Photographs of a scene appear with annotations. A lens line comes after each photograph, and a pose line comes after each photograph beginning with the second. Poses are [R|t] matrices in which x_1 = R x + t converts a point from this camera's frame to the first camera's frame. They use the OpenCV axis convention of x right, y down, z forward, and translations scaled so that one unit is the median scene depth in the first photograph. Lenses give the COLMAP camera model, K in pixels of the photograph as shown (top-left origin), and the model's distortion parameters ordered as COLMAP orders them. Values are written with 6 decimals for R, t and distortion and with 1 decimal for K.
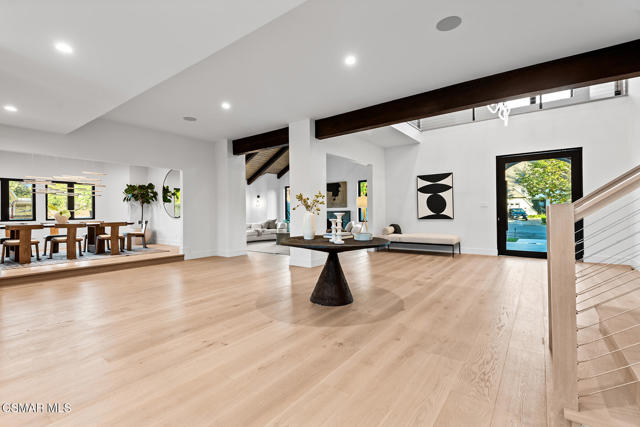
lens RADIAL K [[291.0, 0, 320.0], [0, 291.0, 212.0], [0, 0, 1]] dist [0.013894, -0.002694]
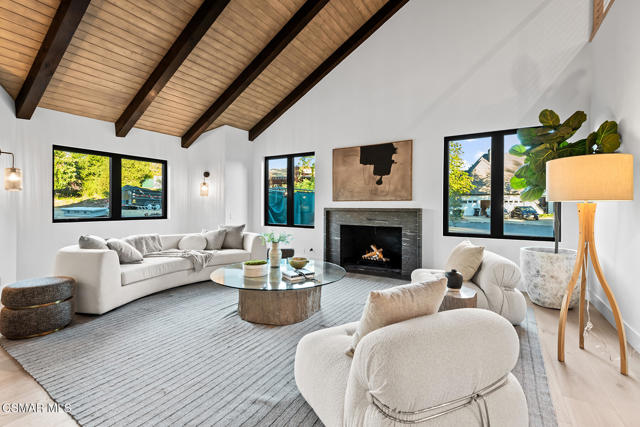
lens RADIAL K [[291.0, 0, 319.5], [0, 291.0, 210.5], [0, 0, 1]] dist [0.013894, -0.002694]
pose [[0.996830, 0.015924, 0.077955, -0.072937], [-0.017008, 0.999767, 0.013259, -0.004790], [-0.077725, -0.014543, 0.996869, 0.564705]]
